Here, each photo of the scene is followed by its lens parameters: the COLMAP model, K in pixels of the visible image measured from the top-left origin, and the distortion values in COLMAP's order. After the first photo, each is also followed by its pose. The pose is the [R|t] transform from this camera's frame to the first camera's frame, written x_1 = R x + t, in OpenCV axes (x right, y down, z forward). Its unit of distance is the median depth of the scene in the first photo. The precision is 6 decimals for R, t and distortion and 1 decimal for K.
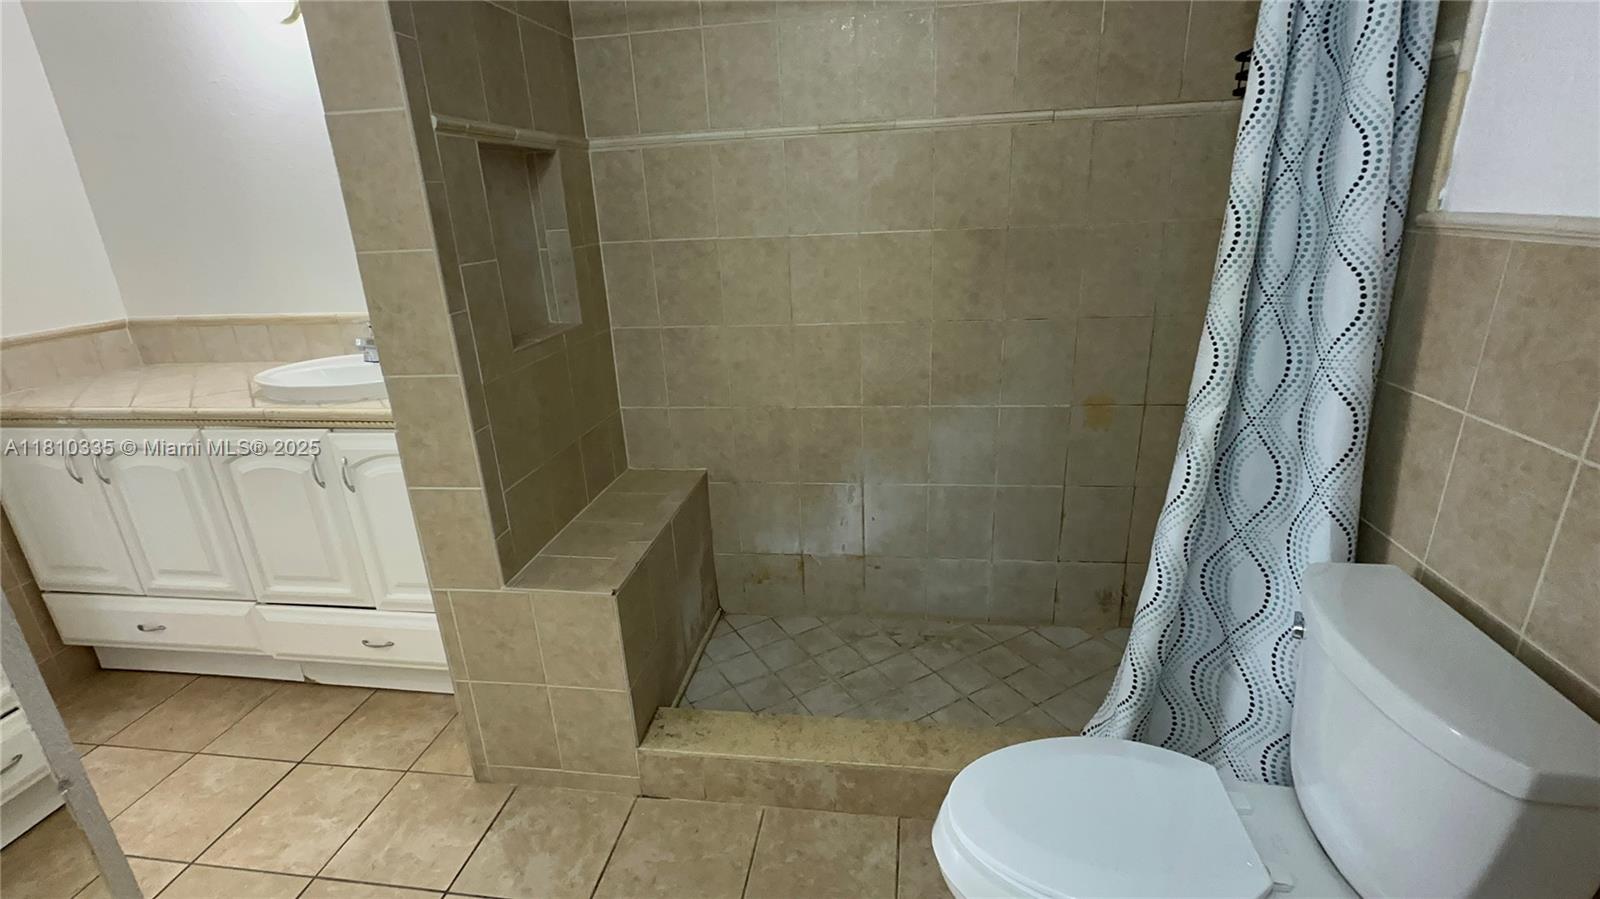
lens RADIAL K [[730.6, 0, 797.2], [0, 730.6, 451.9], [0, 0, 1]] dist [0.000633, 0.000311]
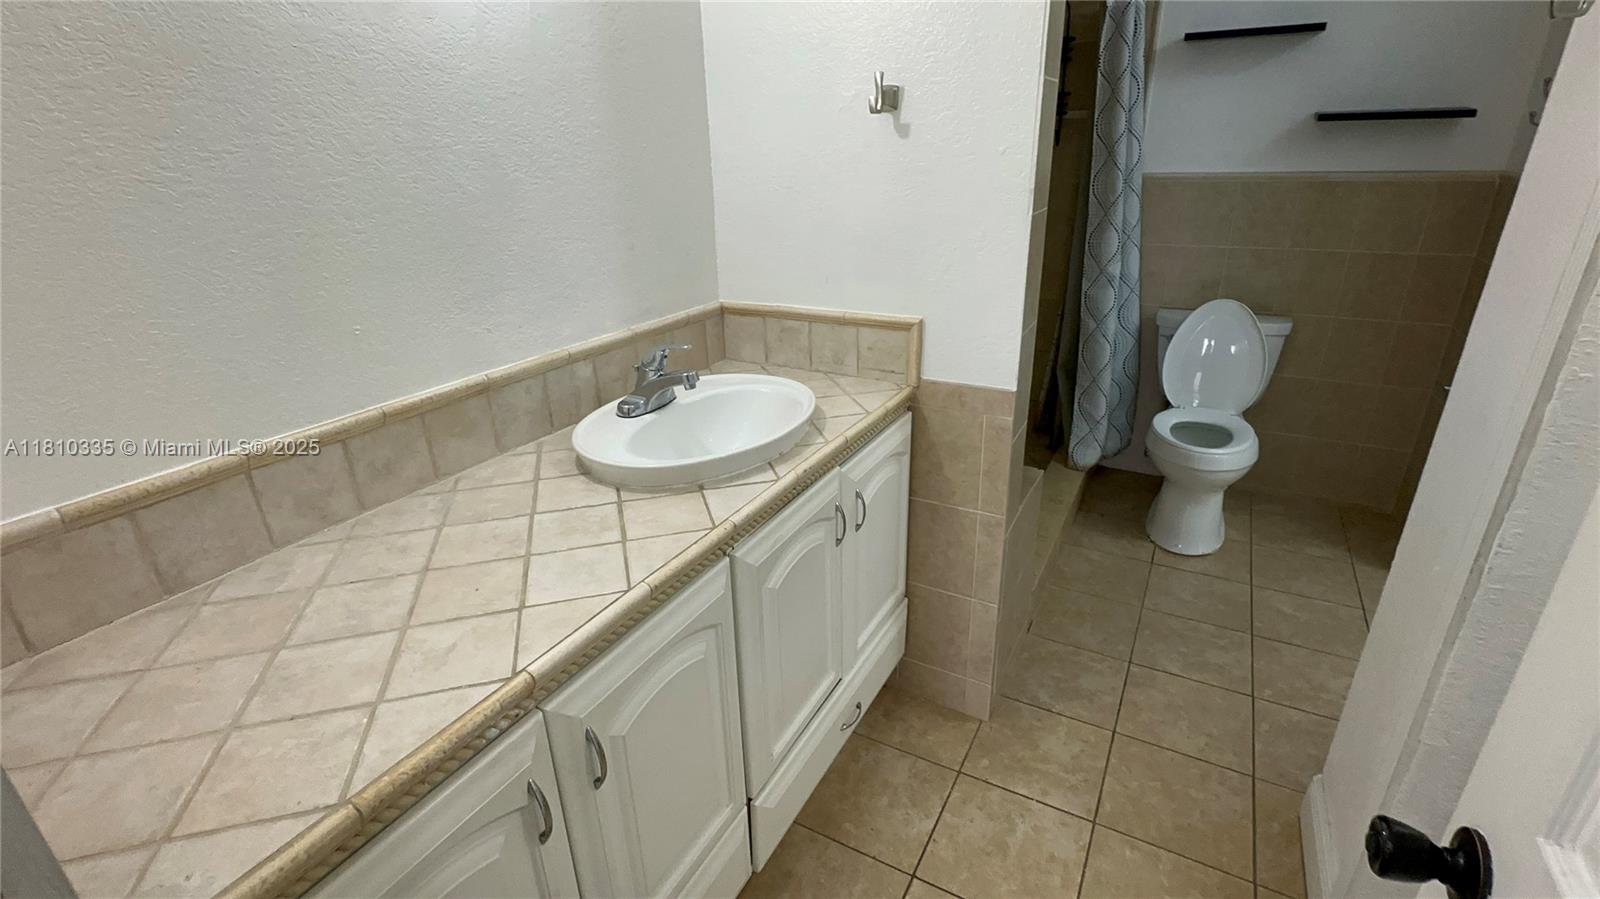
lens RADIAL K [[730.6, 0, 800.3], [0, 730.6, 449.5], [0, 0, 1]] dist [0.000633, 0.000311]
pose [[0.345672, -0.320919, 0.881772, -1.230005], [0.317280, 0.924326, 0.212026, -0.206285], [-0.883088, 0.206477, 0.421335, 0.652605]]
